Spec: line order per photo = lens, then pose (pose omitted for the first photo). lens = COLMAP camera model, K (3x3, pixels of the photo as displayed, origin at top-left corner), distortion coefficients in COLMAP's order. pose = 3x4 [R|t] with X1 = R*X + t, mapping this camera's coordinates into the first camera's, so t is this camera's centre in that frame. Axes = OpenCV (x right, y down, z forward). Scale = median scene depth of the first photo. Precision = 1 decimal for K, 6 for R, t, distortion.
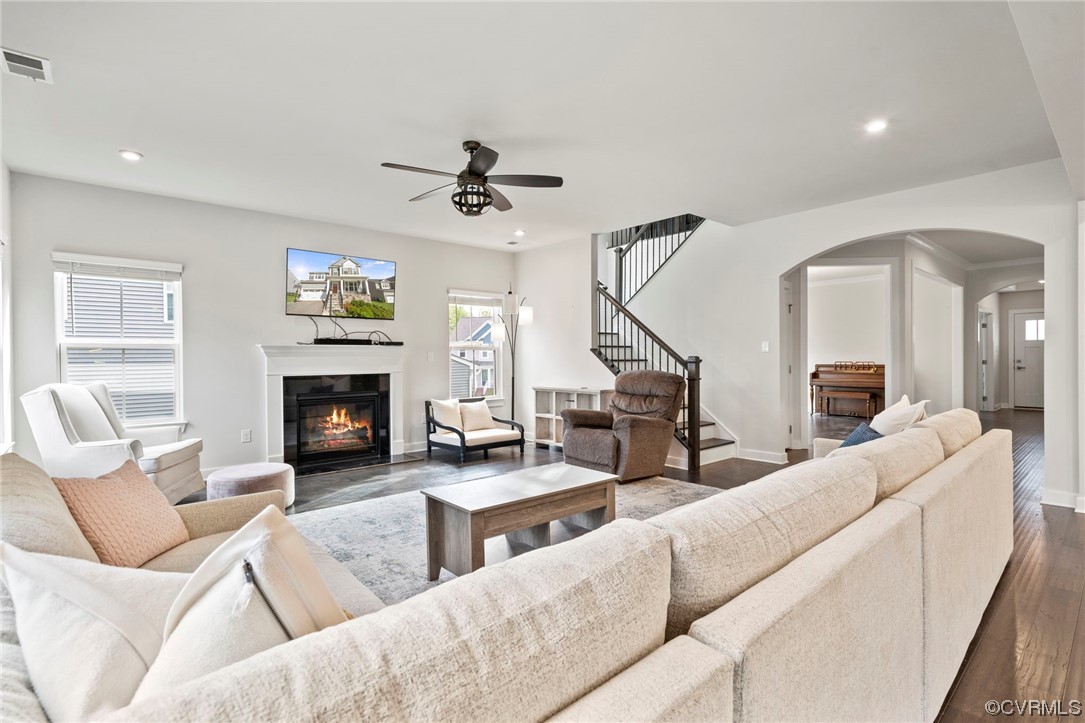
lens RADIAL K [[513.6, 0, 540.5], [0, 513.6, 363.4], [0, 0, 1]] dist [-0.001587, 0.000680]
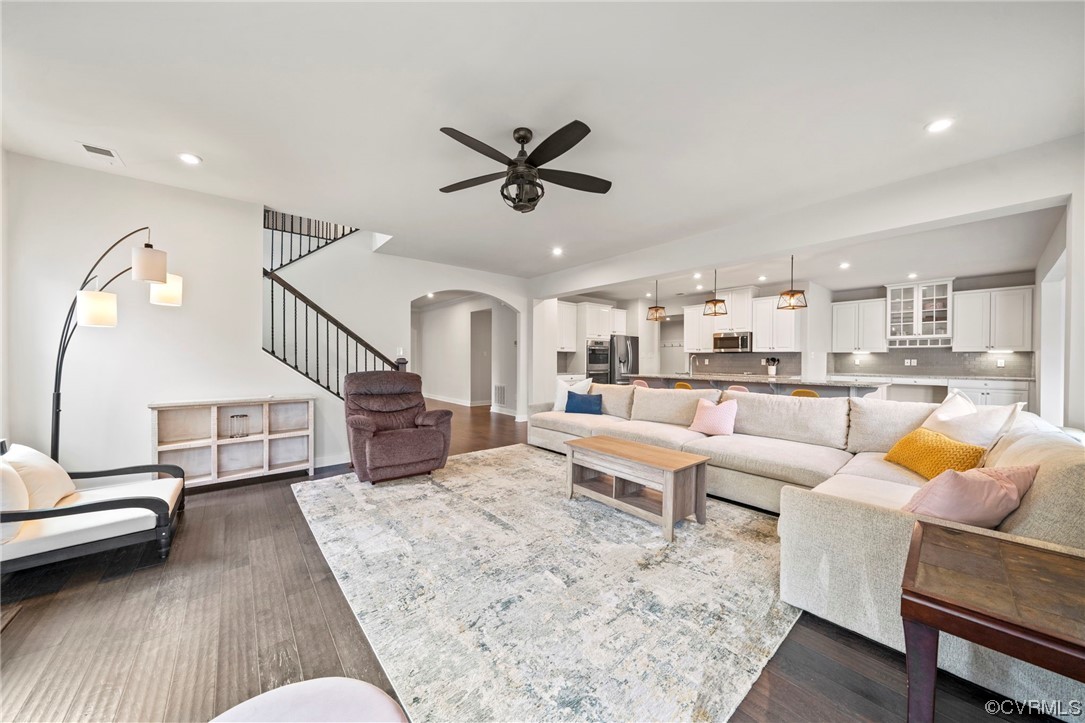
lens RADIAL K [[373.1, 0, 542.7], [0, 373.1, 360.2], [0, 0, 1]] dist [-0.005837, -0.000052]
pose [[0.023876, 0.004894, 0.999703, -0.497422], [0.005384, 0.999973, -0.005023, -0.002467], [-0.999700, 0.005502, 0.023849, 0.575105]]
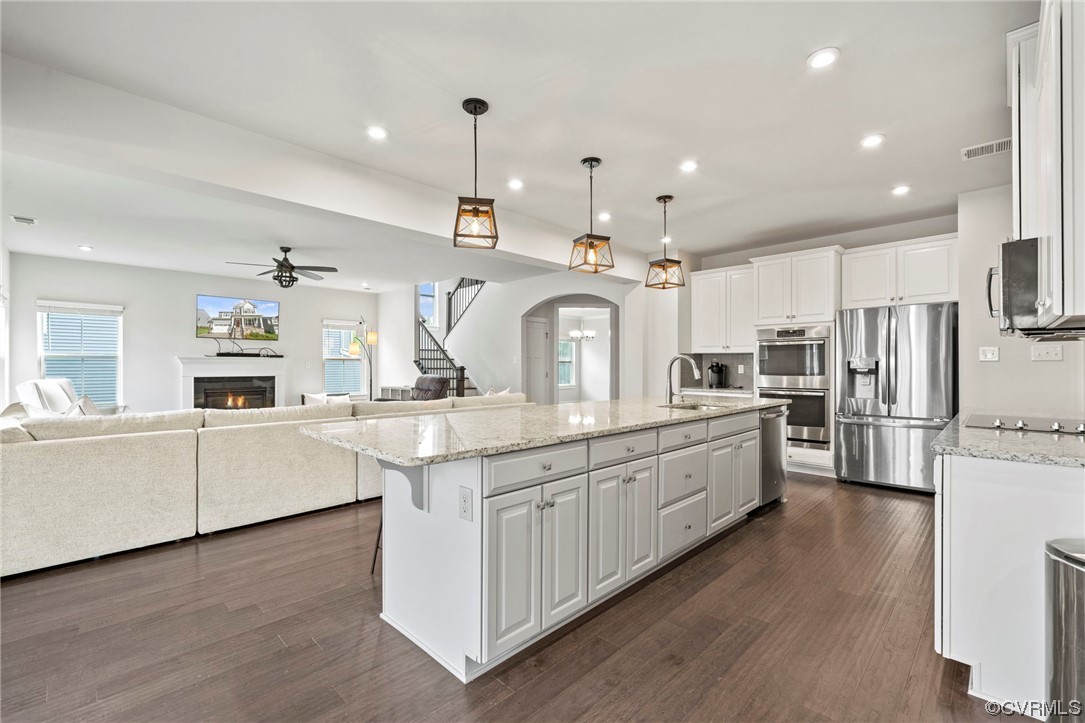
lens RADIAL K [[464.9, 0, 538.1], [0, 464.9, 367.4], [0, 0, 1]] dist [-0.003920, -0.000017]
pose [[0.997461, 0.006015, 0.070966, 0.400772], [-0.005399, 0.999946, -0.008874, 0.002245], [-0.071016, 0.008469, 0.997439, -0.431457]]
